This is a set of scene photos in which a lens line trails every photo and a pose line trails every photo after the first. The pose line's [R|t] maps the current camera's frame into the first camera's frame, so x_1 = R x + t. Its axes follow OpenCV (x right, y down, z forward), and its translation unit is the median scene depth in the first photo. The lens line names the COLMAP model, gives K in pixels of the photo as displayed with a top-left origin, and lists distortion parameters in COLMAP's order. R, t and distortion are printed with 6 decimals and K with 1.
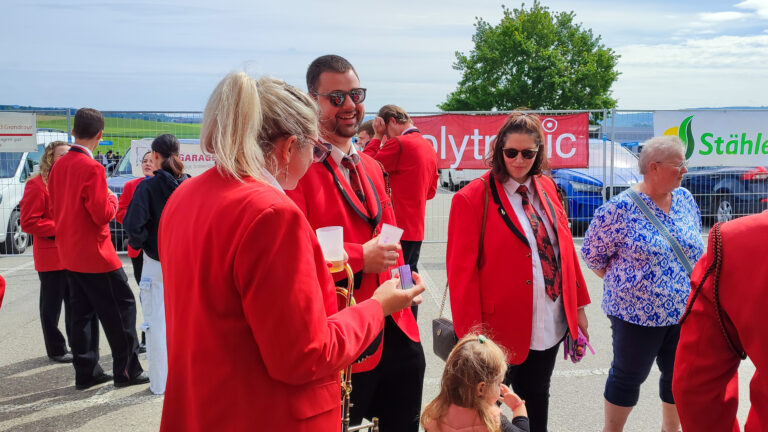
lens RADIAL K [[672.1, 0, 372.3], [0, 672.1, 213.9], [0, 0, 1]] dist [0.006346, 0.011852]
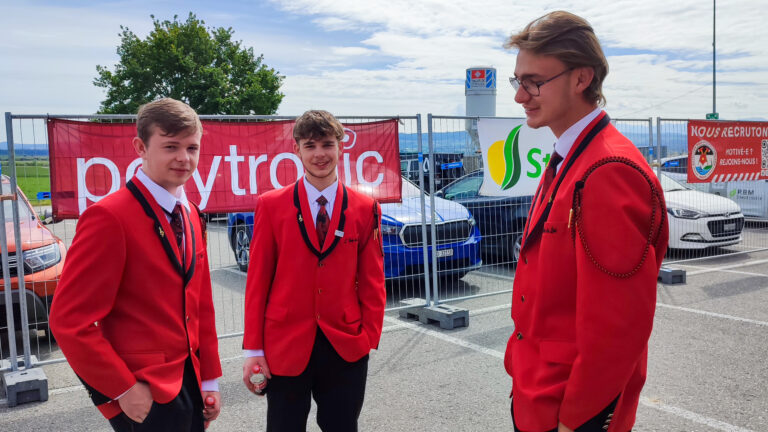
lens RADIAL K [[672.1, 0, 372.3], [0, 672.1, 213.9], [0, 0, 1]] dist [0.006346, 0.011852]
pose [[0.866817, -0.054708, 0.495616, -0.007556], [0.074452, 0.997021, -0.020159, -0.011372], [-0.493036, 0.054374, 0.868308, 0.109296]]
